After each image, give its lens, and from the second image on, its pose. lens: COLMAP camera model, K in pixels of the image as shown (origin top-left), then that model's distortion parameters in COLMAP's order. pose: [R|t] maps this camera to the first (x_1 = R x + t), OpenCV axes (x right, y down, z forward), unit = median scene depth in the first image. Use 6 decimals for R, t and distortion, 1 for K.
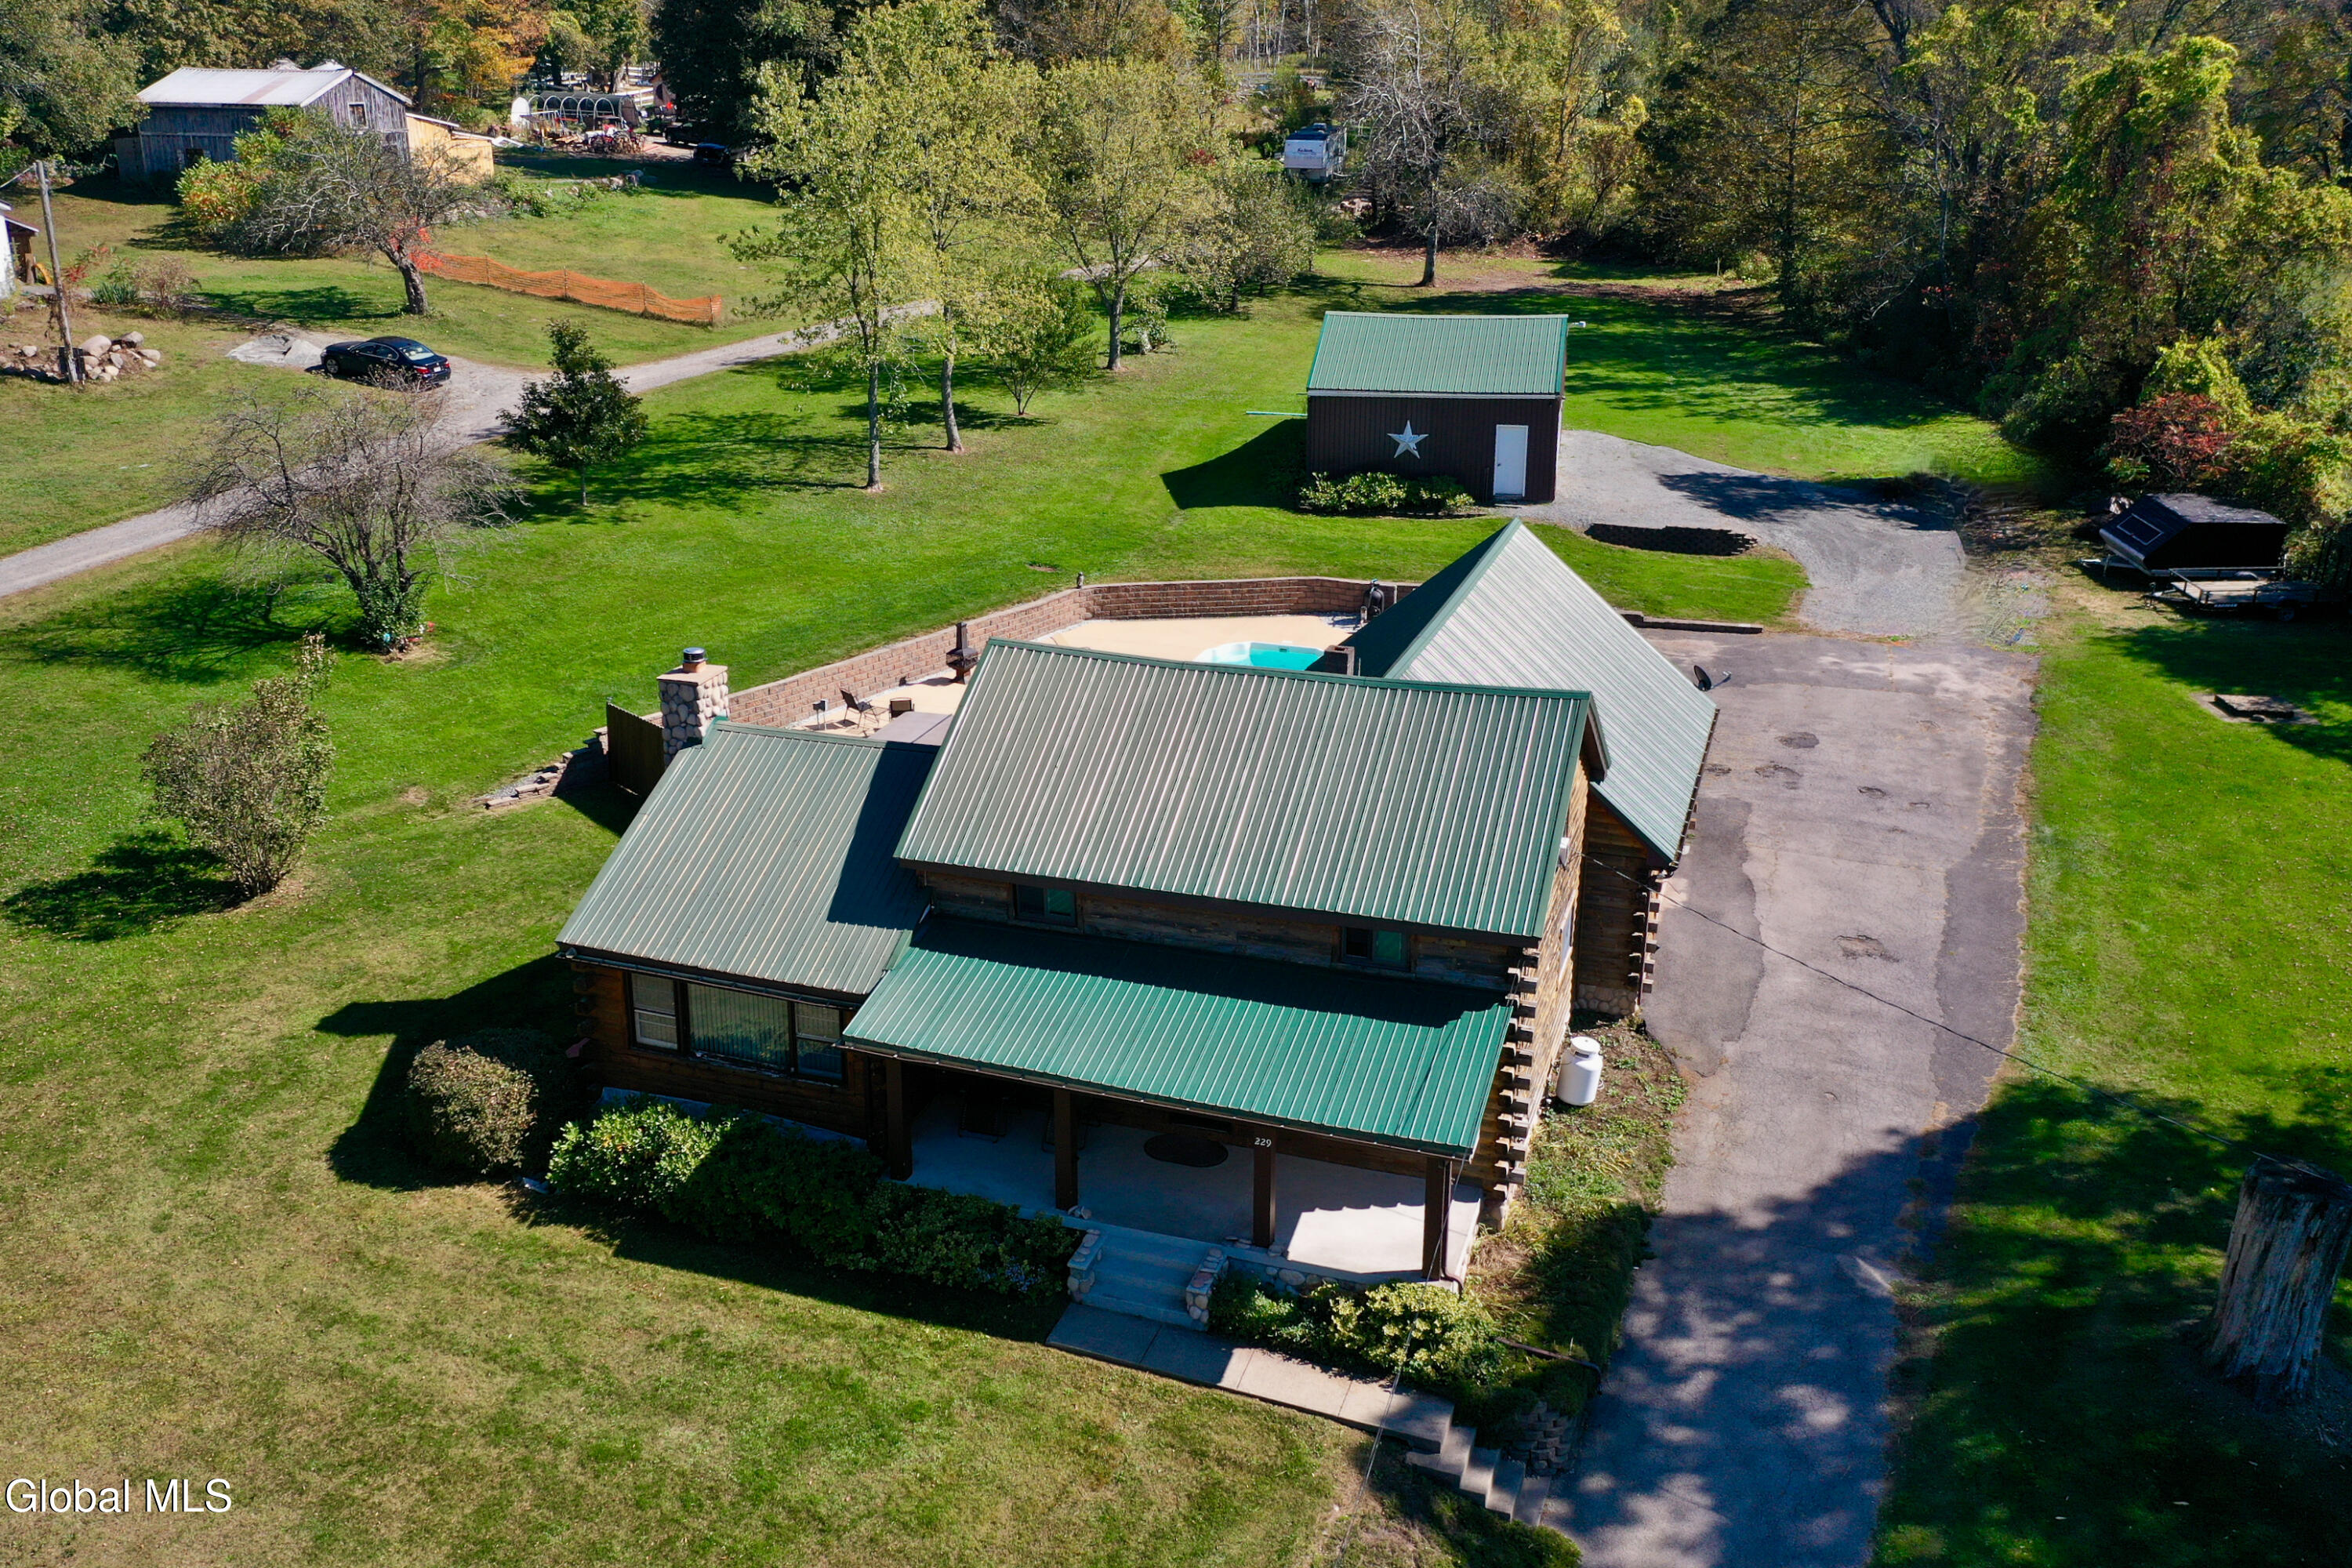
lens RADIAL K [[1974.9, 0, 1179.2], [0, 1974.9, 800.2], [0, 0, 1]] dist [0.014861, 0.013044]
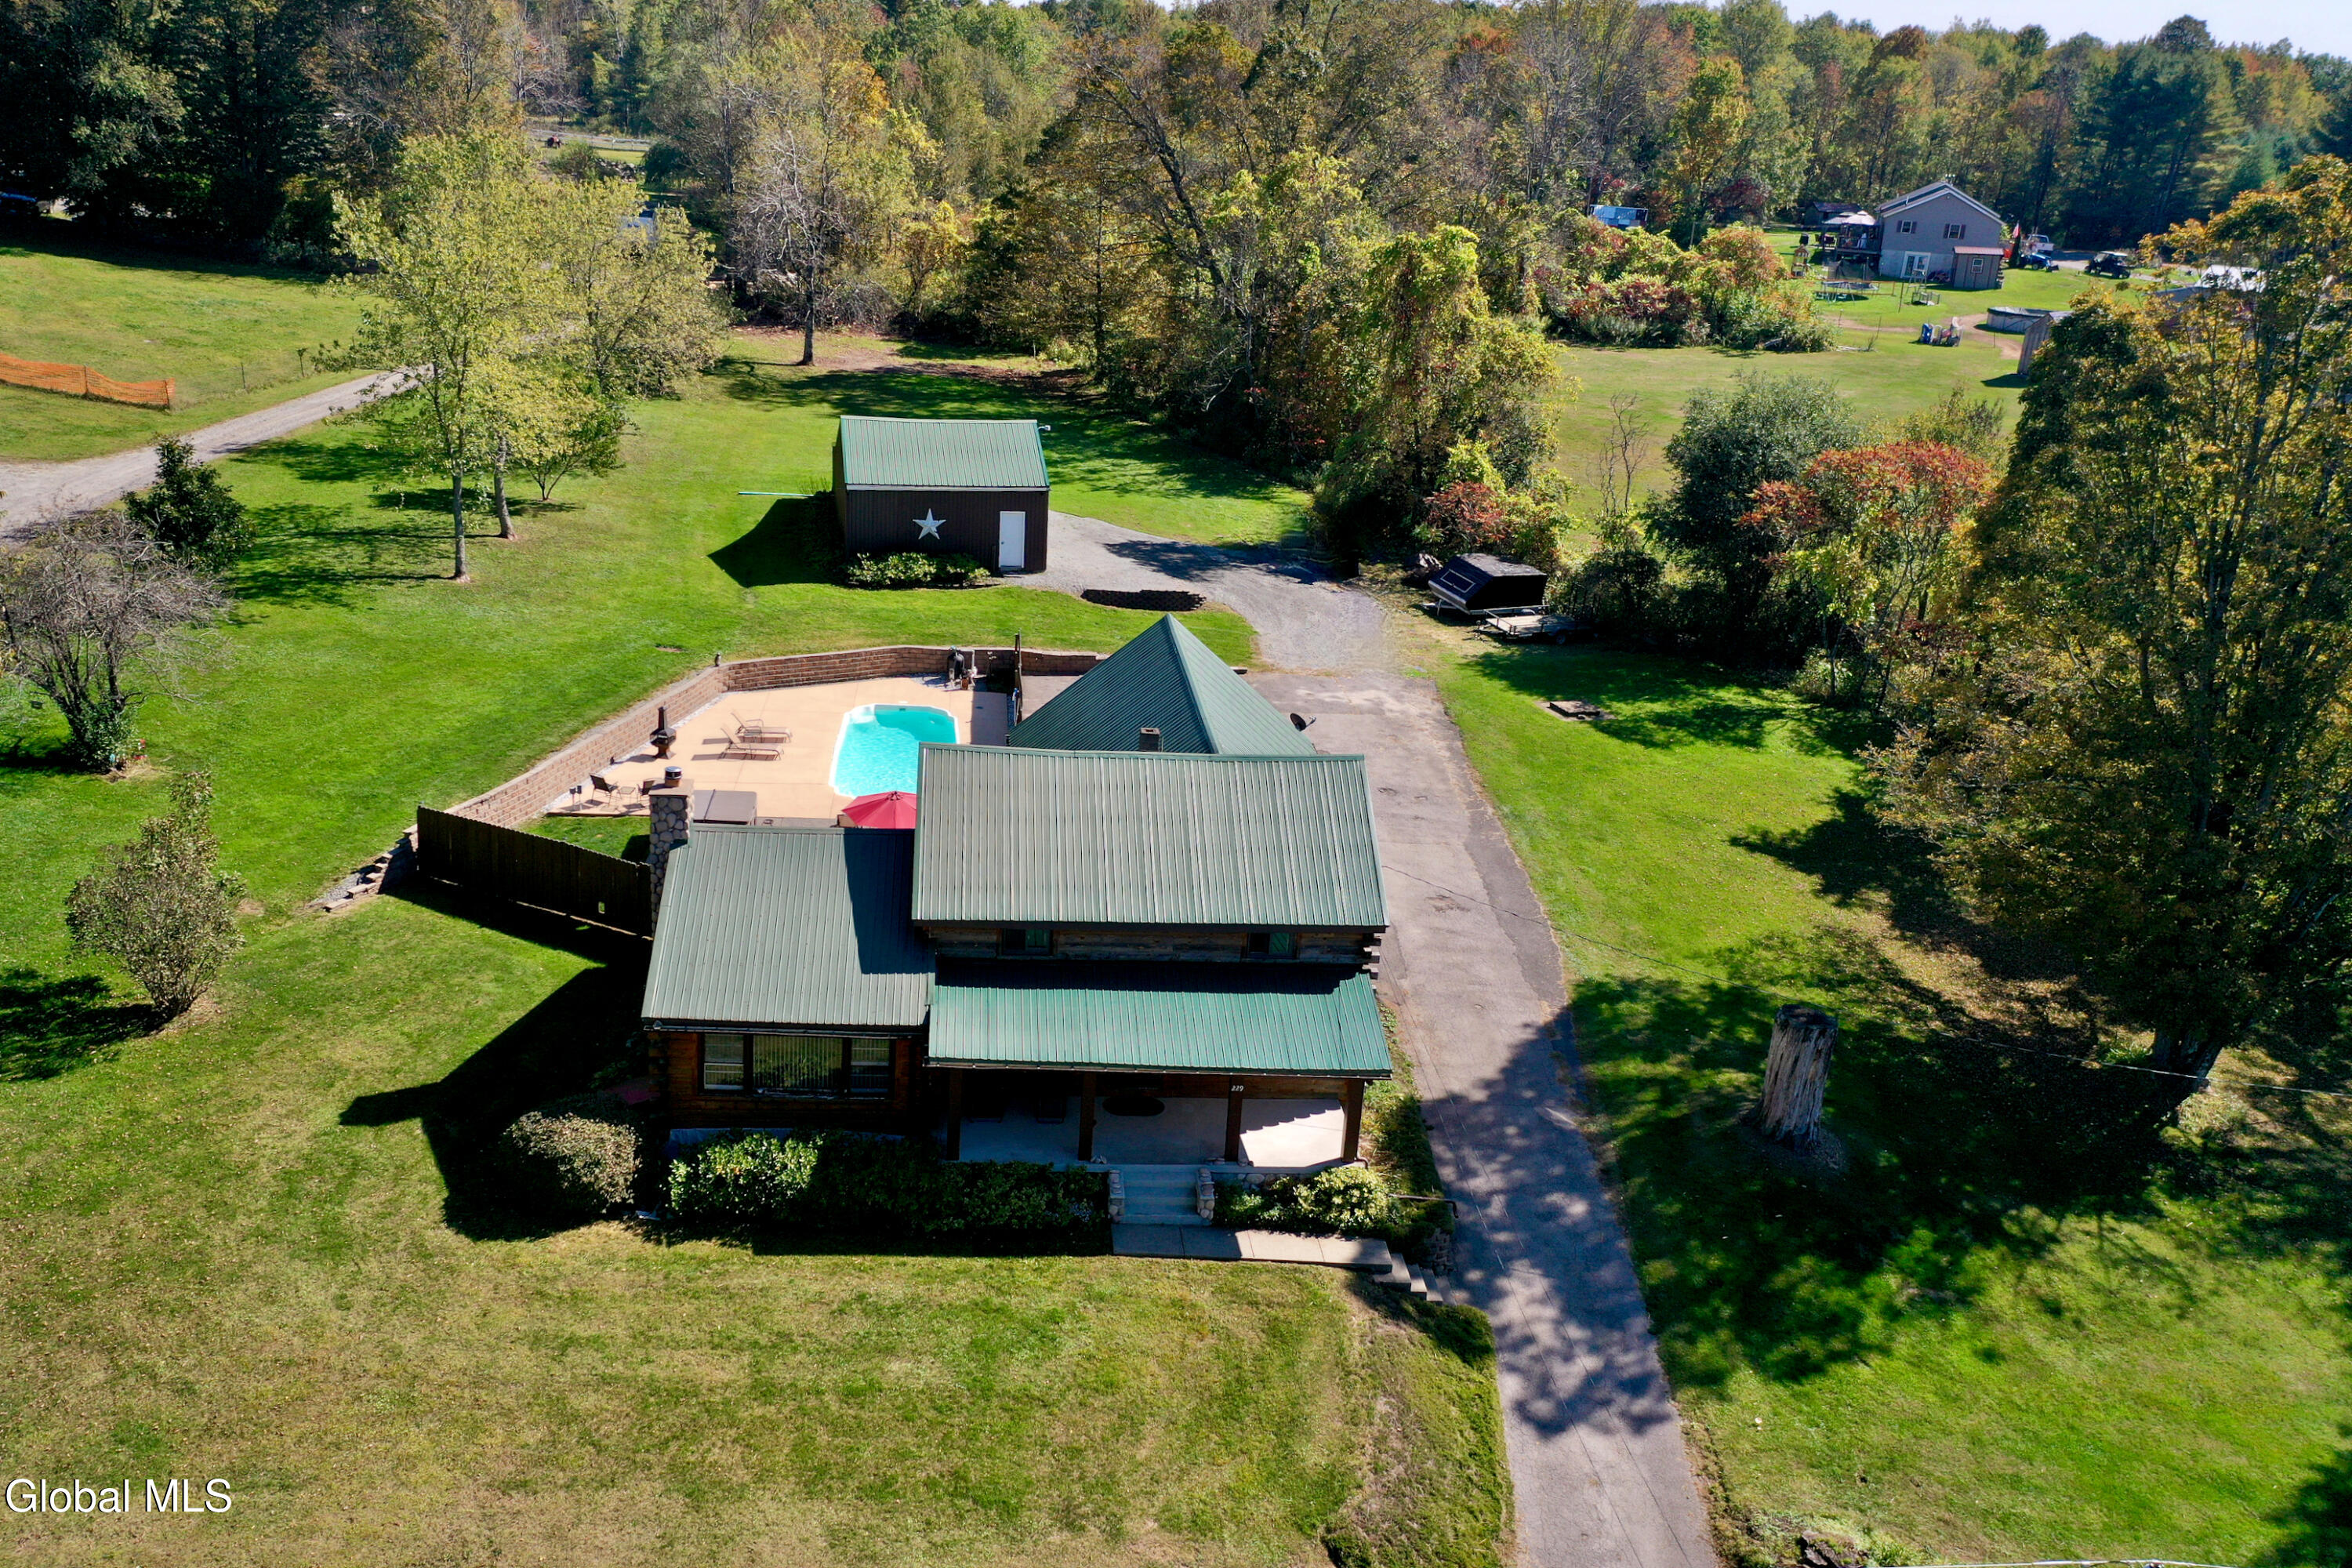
lens RADIAL K [[1788.8, 0, 1177.3], [0, 1788.8, 775.5], [0, 0, 1]] dist [0.030889, -0.006582]
pose [[0.913499, -0.078872, 0.399123, -0.304579], [0.080274, 0.996685, 0.013229, -0.045905], [-0.398843, 0.019954, 0.916802, -0.113100]]
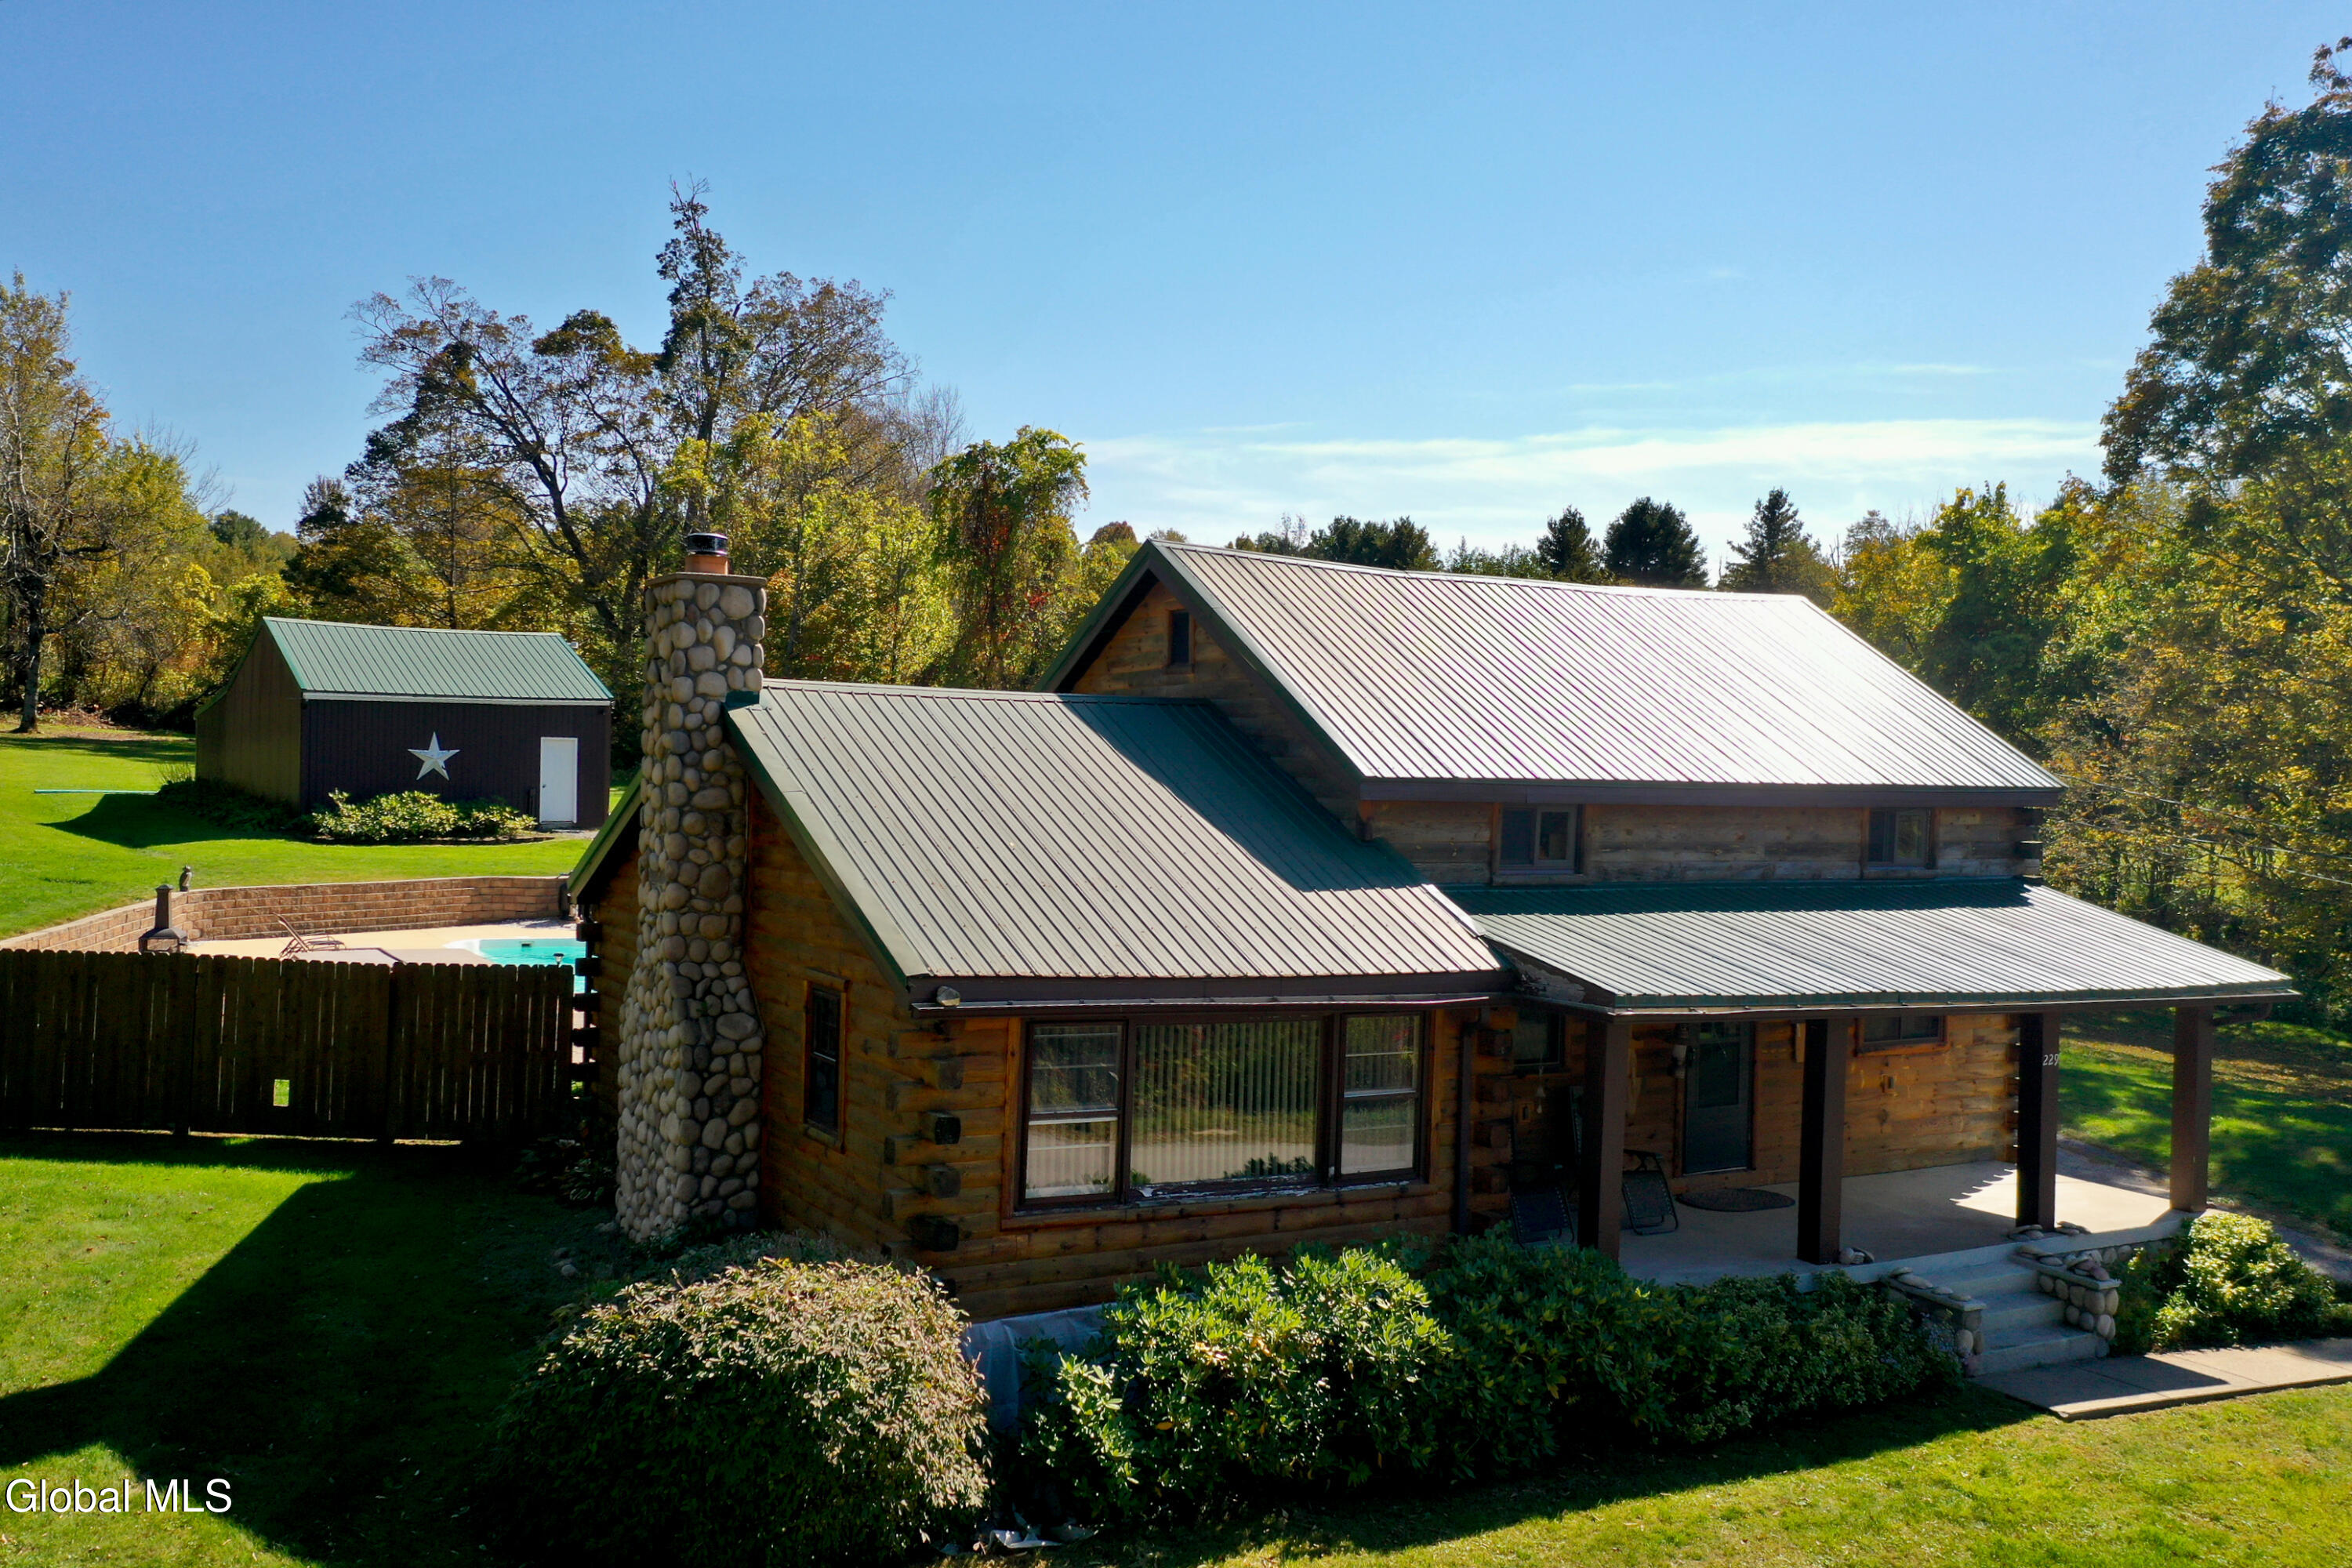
lens RADIAL K [[1962.2, 0, 1168.6], [0, 1962.2, 780.5], [0, 0, 1]] dist [-0.000591, 0.001671]
pose [[0.671260, 0.000830, 0.741221, -0.413017], [0.231745, 0.949632, -0.210935, 0.093192], [-0.704062, 0.313367, 0.637258, 0.451641]]
